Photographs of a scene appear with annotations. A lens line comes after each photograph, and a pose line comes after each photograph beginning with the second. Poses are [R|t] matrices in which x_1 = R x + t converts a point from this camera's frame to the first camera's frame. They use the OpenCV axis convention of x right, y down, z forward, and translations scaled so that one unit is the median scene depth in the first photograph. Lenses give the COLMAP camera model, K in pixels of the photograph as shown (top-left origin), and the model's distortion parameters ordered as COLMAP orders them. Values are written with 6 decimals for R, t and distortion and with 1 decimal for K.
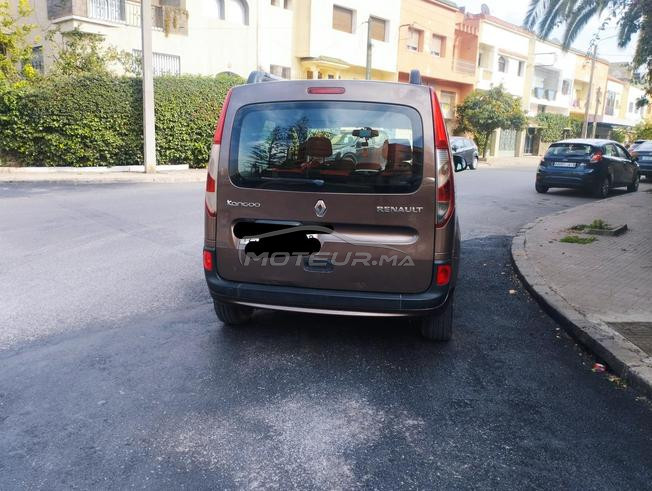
lens RADIAL K [[546.8, 0, 324.1], [0, 546.8, 245.9], [0, 0, 1]] dist [0.109274, -0.132747]
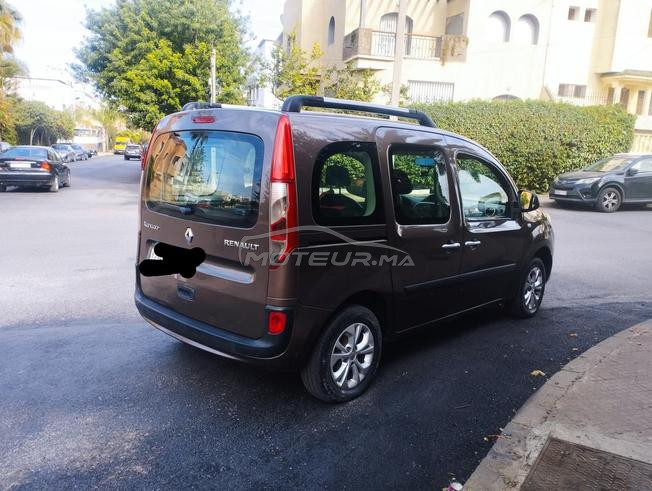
lens RADIAL K [[546.8, 0, 324.1], [0, 546.8, 245.9], [0, 0, 1]] dist [0.109274, -0.132747]
pose [[0.832556, 0.098969, -0.545028, 0.124829], [-0.122143, 0.992492, -0.006358, -0.012274], [0.540307, 0.071865, 0.838393, 0.048845]]
